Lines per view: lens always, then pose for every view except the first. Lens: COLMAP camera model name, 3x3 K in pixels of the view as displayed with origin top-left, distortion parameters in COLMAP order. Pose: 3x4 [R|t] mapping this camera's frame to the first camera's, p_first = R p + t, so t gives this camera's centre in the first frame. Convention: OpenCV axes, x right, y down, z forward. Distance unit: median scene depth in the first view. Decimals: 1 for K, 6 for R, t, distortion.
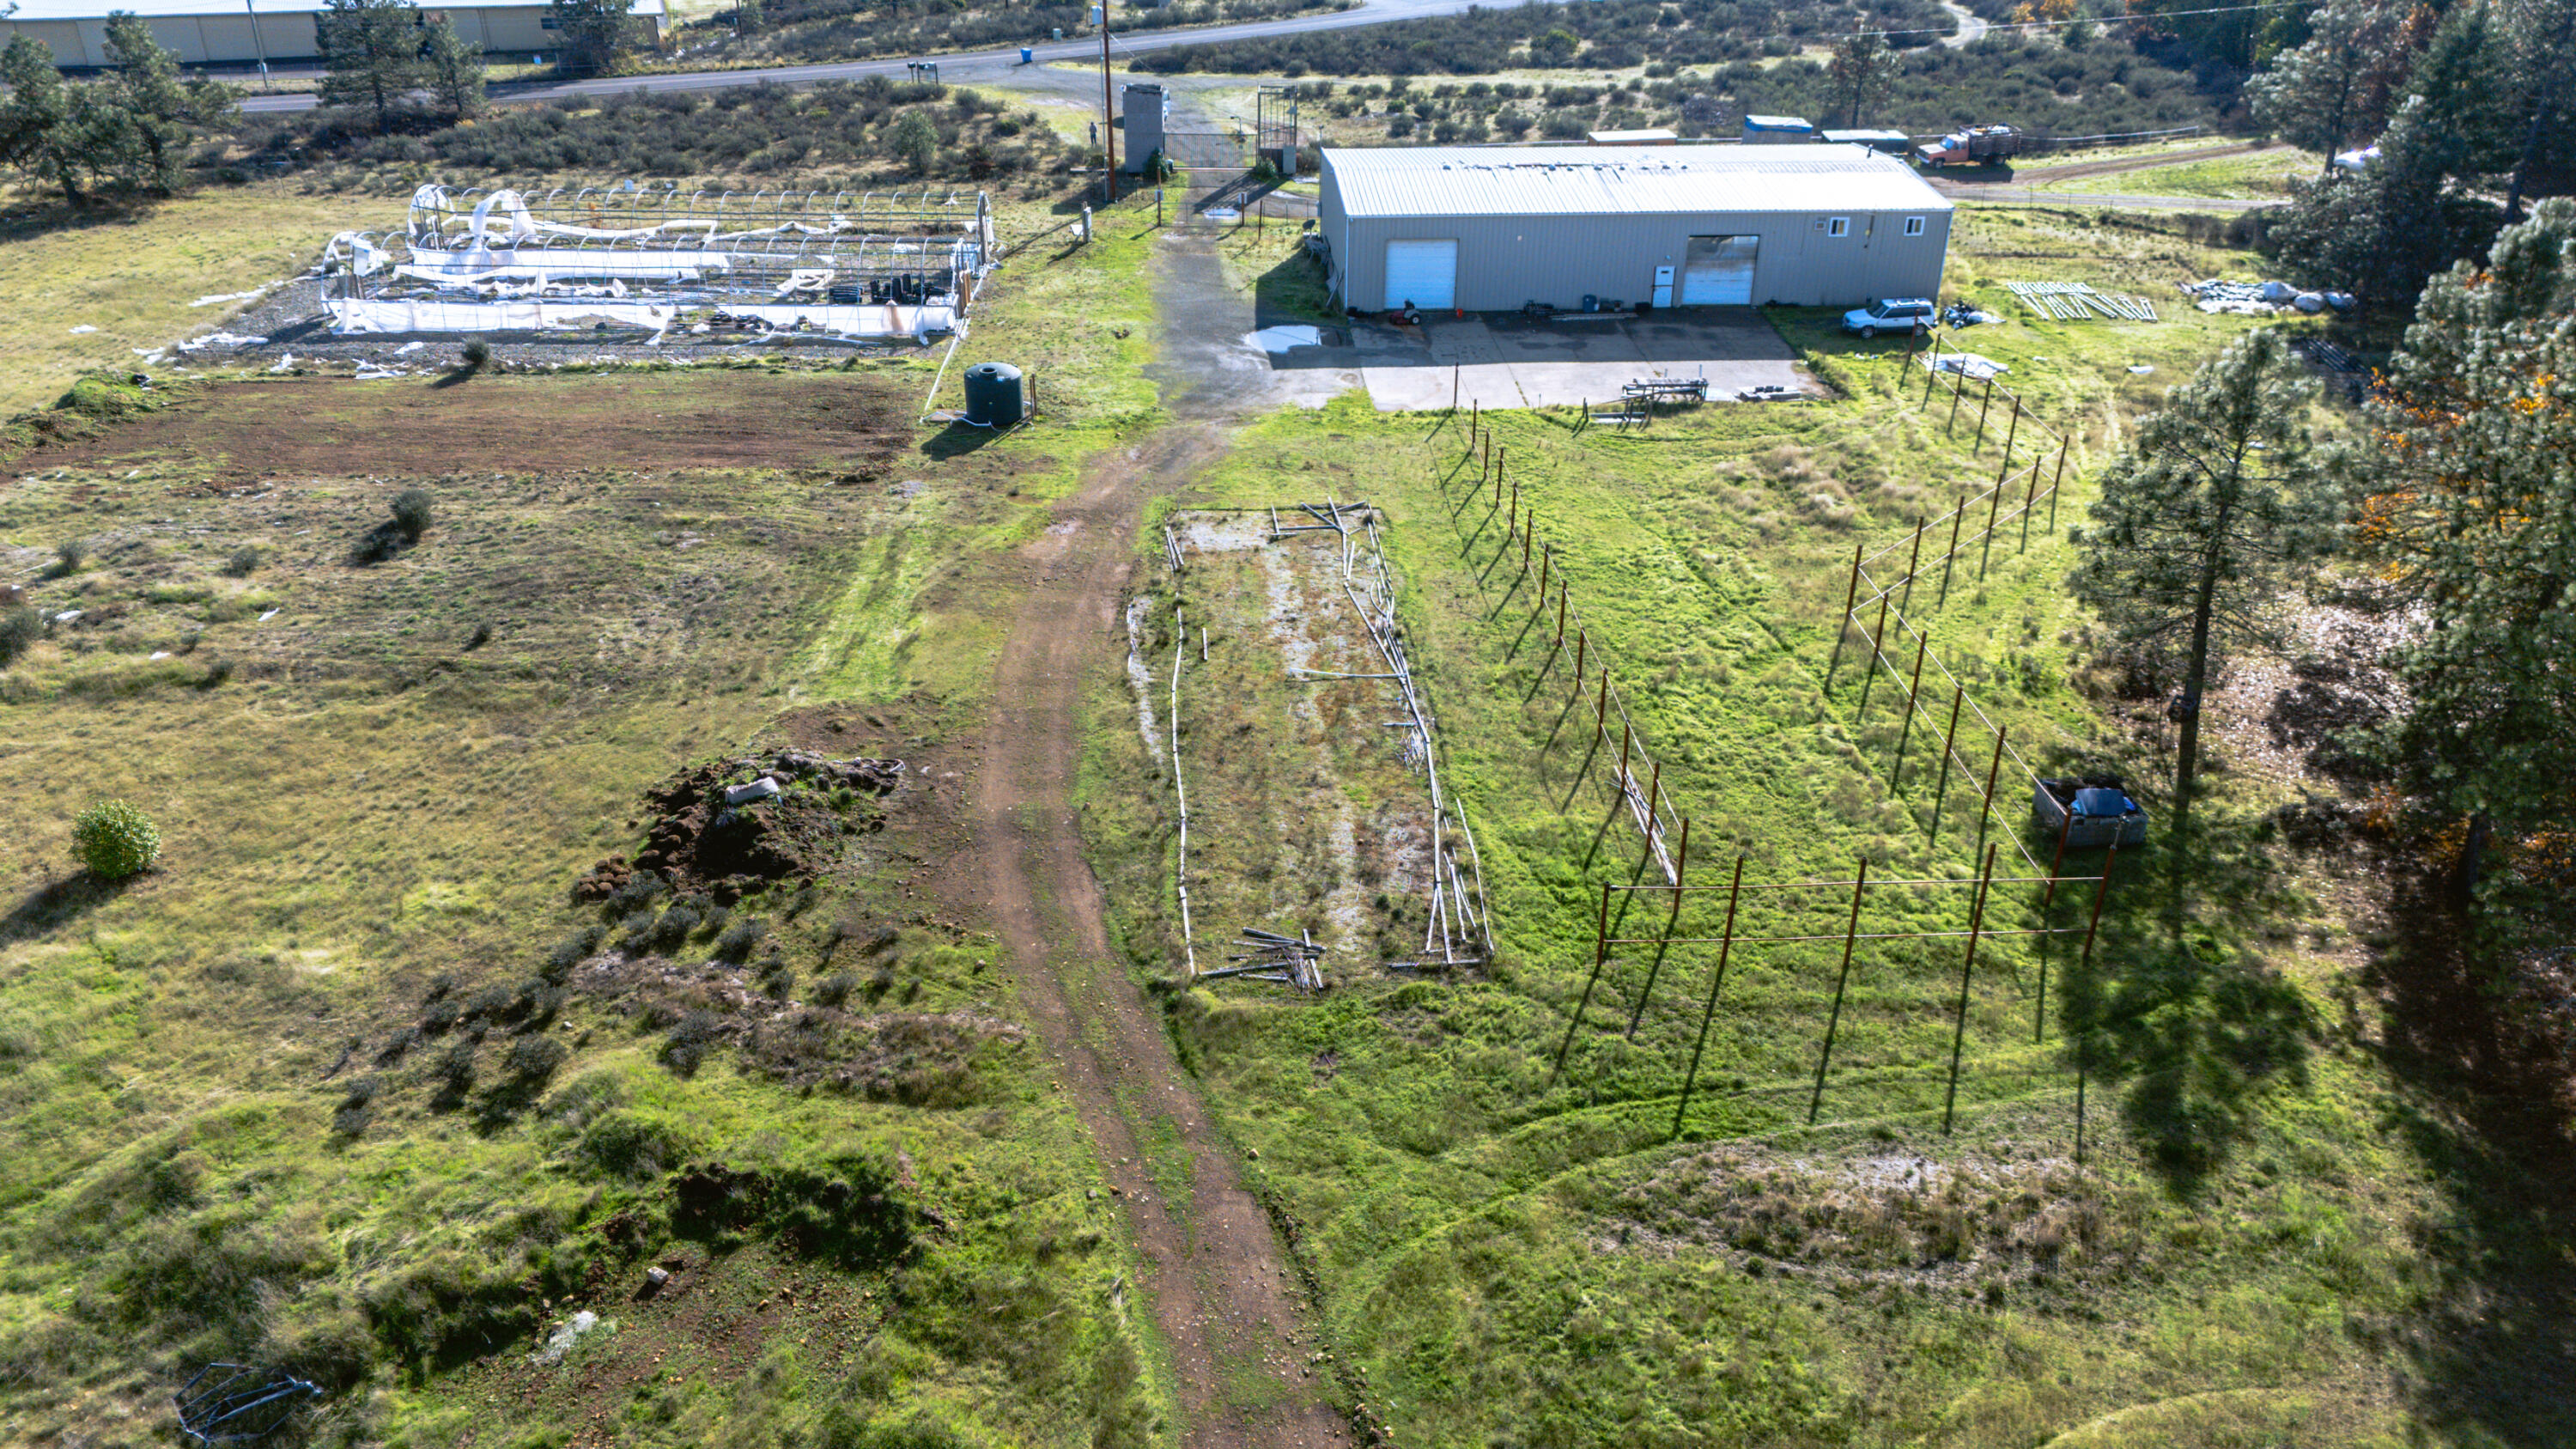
lens RADIAL K [[1900.3, 0, 1290.4], [0, 1900.3, 731.6], [0, 0, 1]] dist [0.091918, -0.083661]
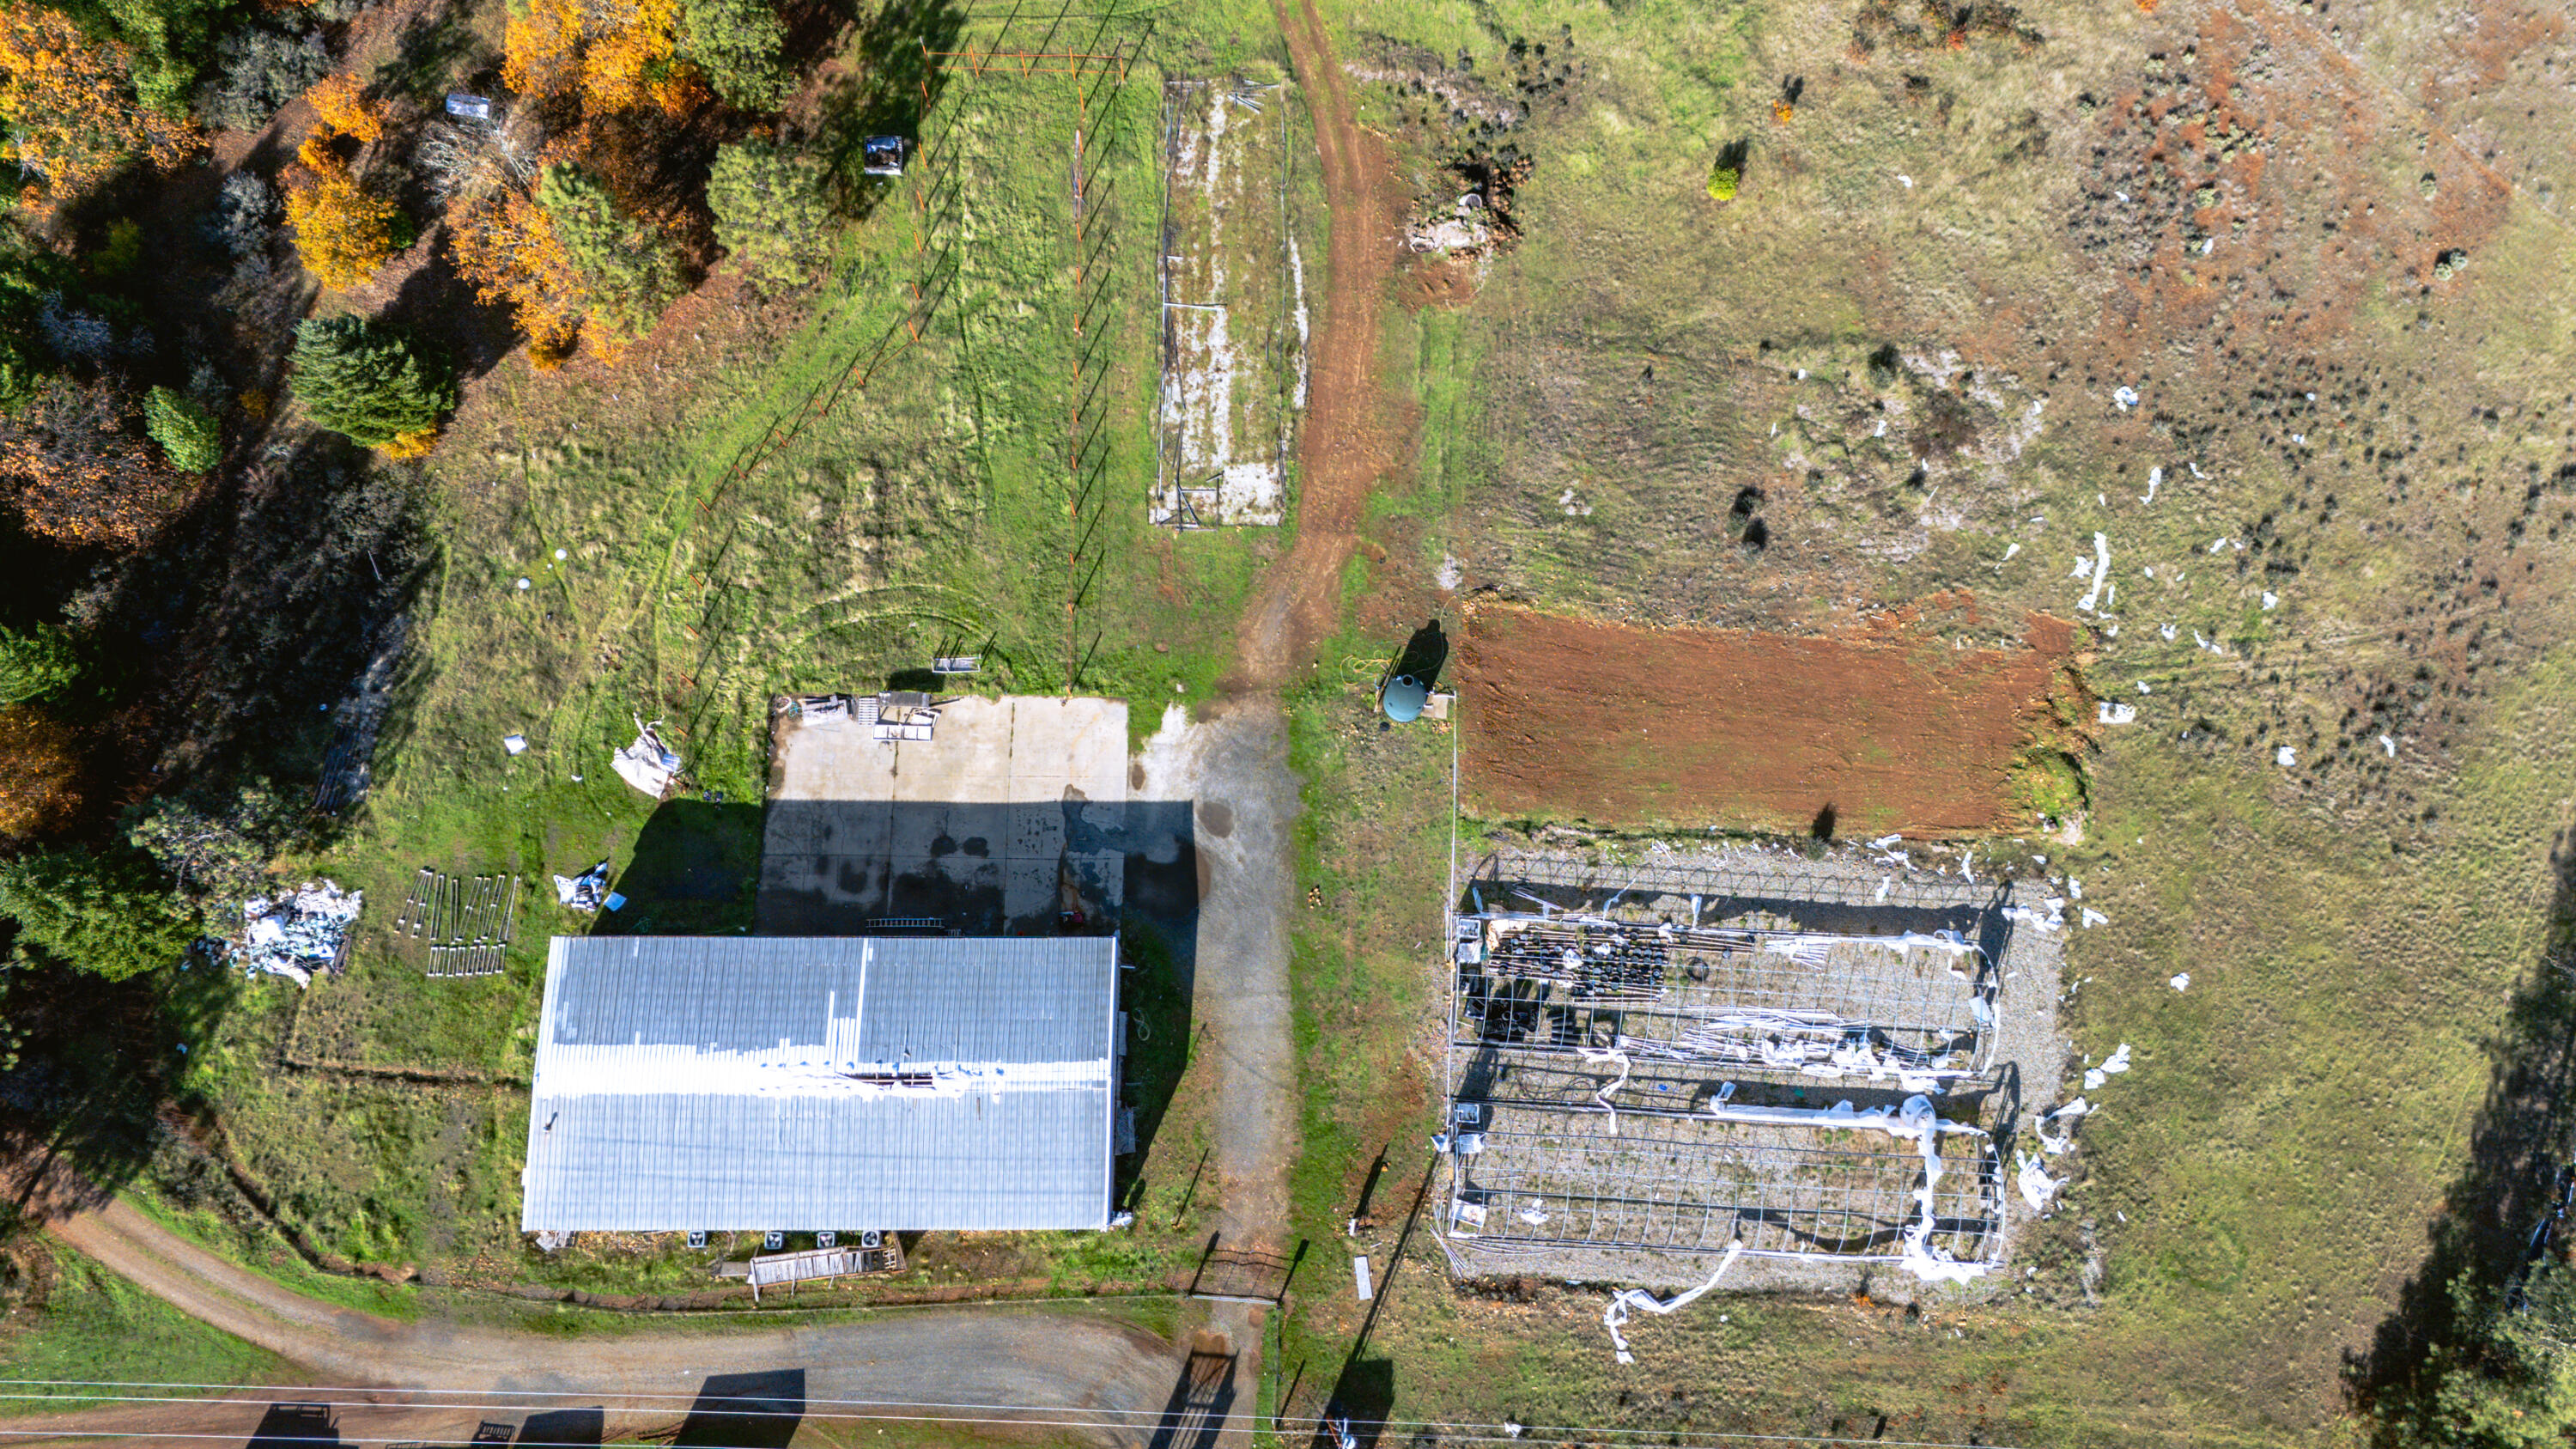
lens RADIAL K [[1900.3, 0, 1290.4], [0, 1900.3, 731.6], [0, 0, 1]] dist [0.091918, -0.083661]
pose [[-0.996905, -0.077248, -0.014601, -0.049785], [0.006223, -0.262676, 0.964864, -1.399099], [-0.078369, 0.961787, 0.262344, 0.618618]]
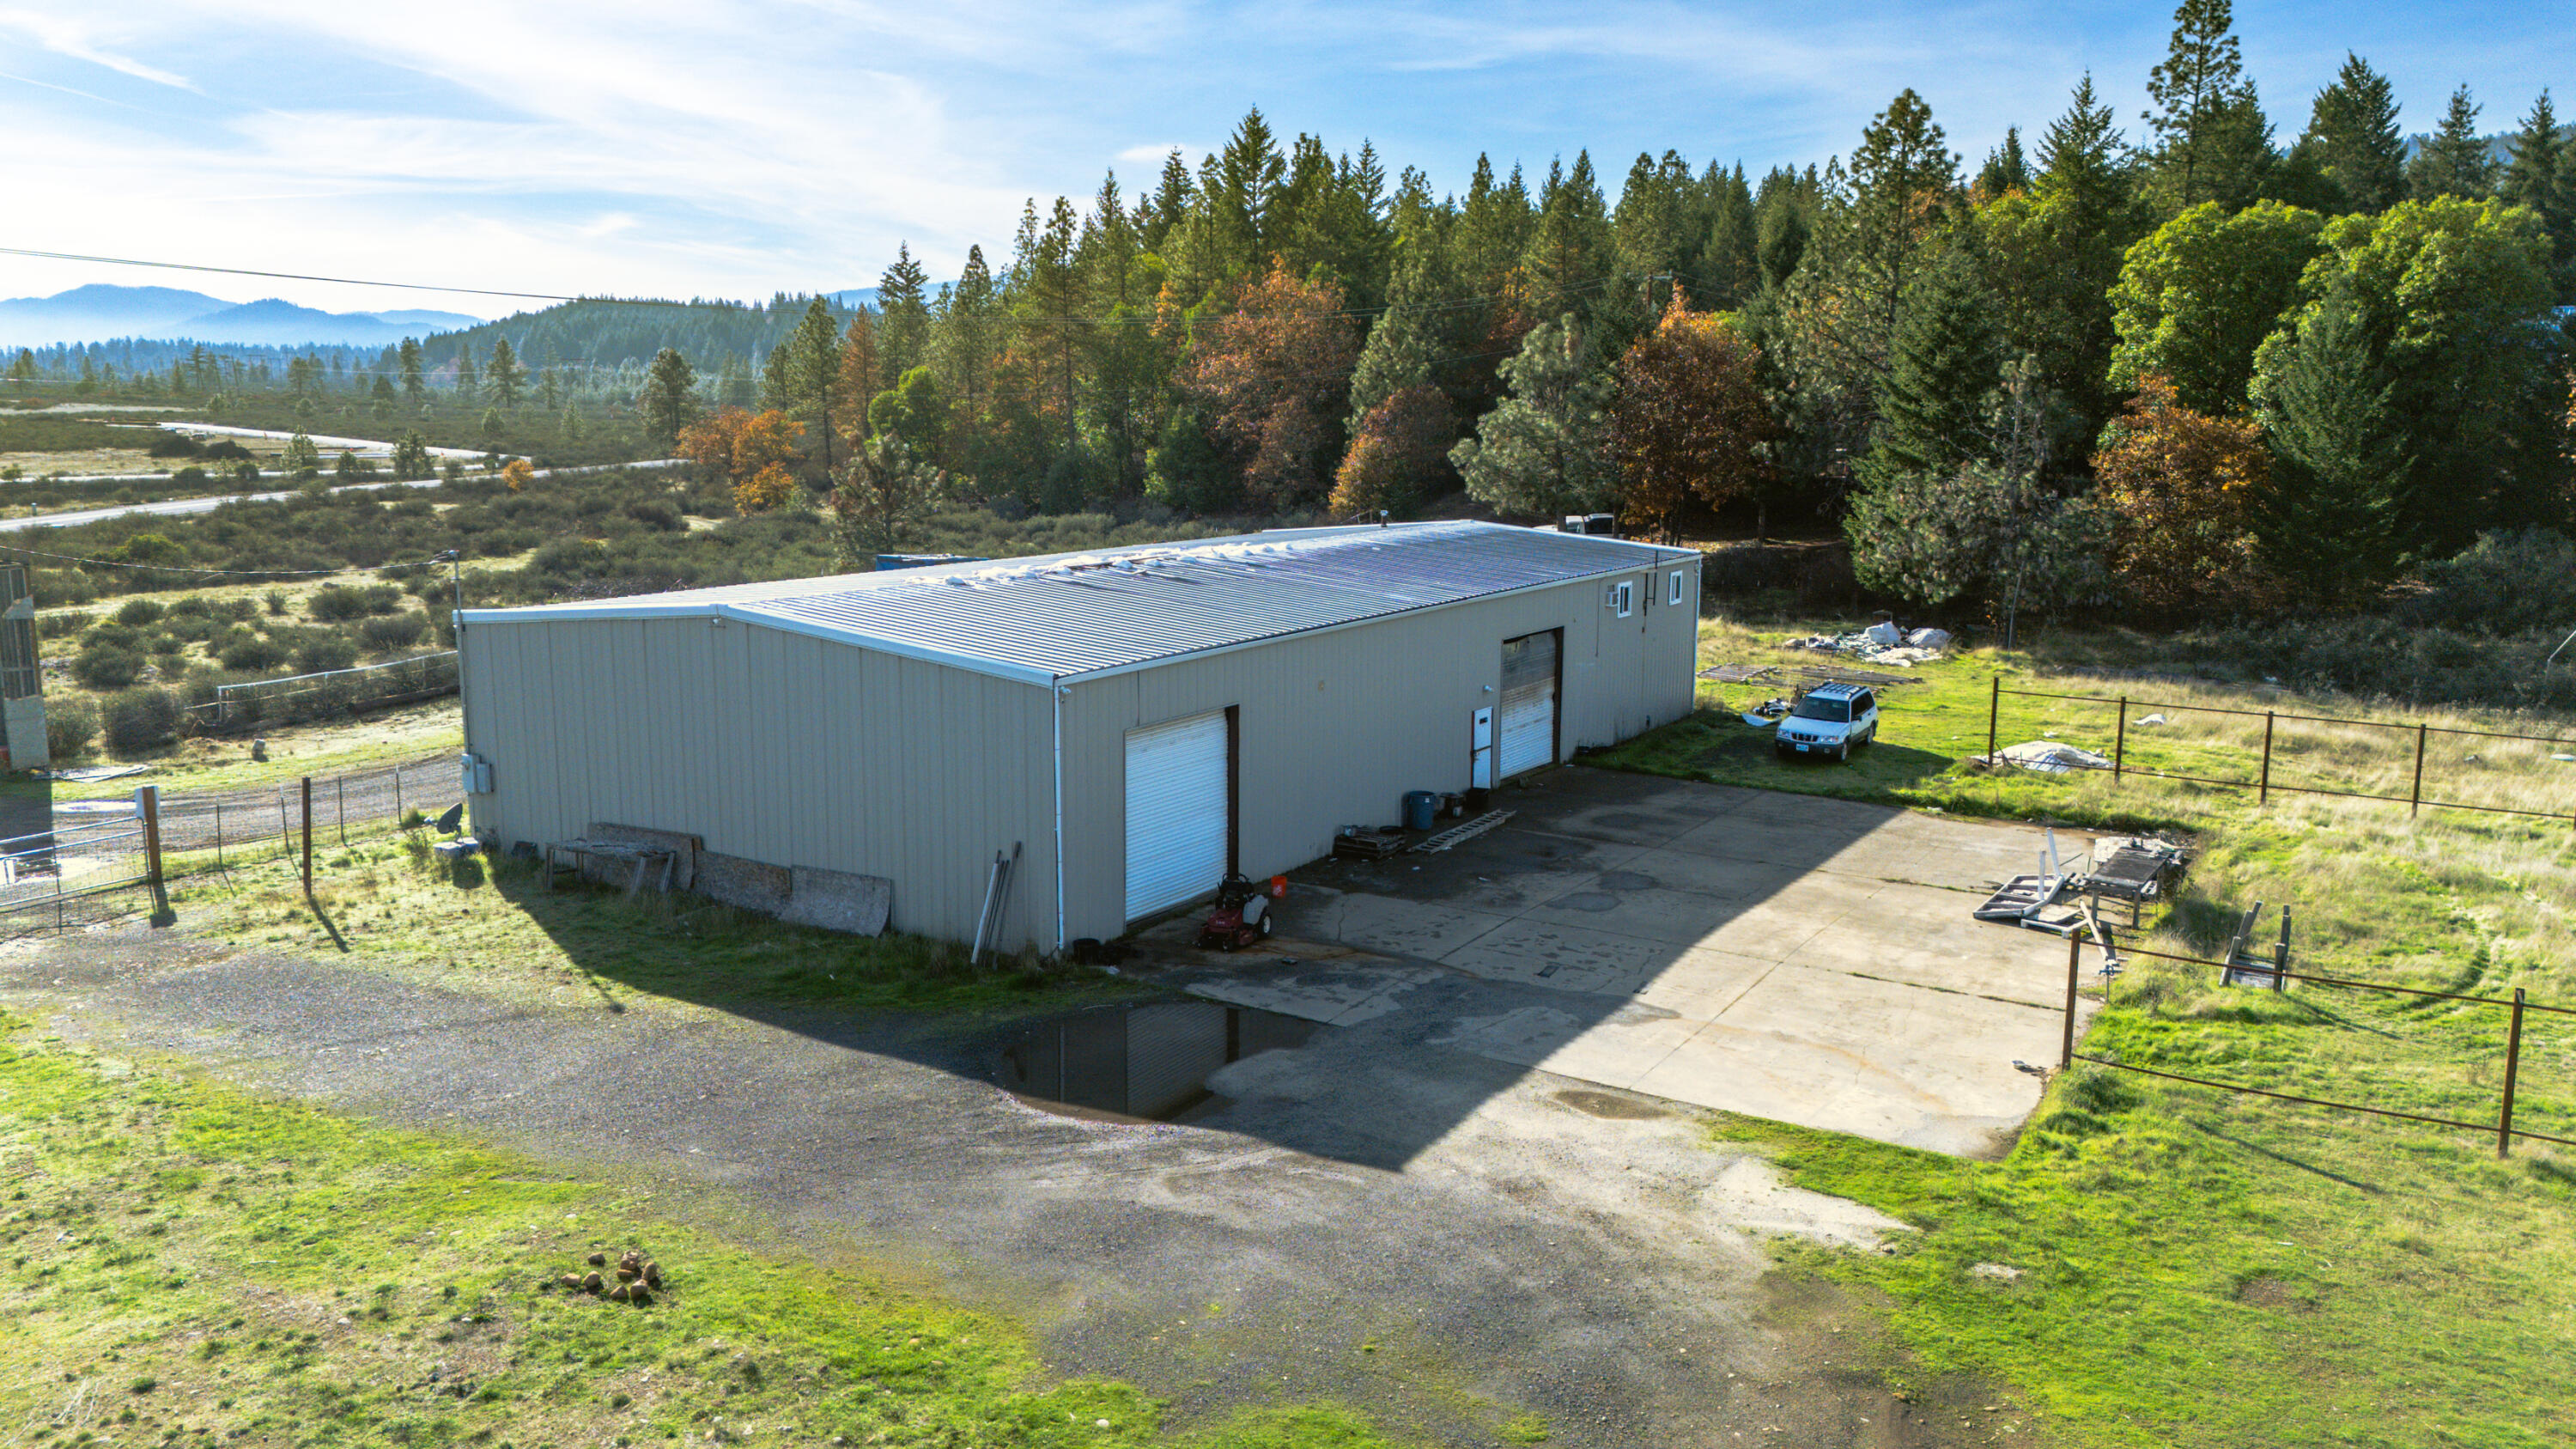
lens RADIAL K [[1880.4, 0, 1298.4], [0, 1880.4, 761.4], [0, 0, 1]] dist [0.094388, -0.084480]
pose [[0.584907, -0.162919, 0.794570, -0.219544], [0.386717, 0.917122, -0.096626, -0.222840], [-0.712976, 0.363791, 0.599435, 0.831449]]
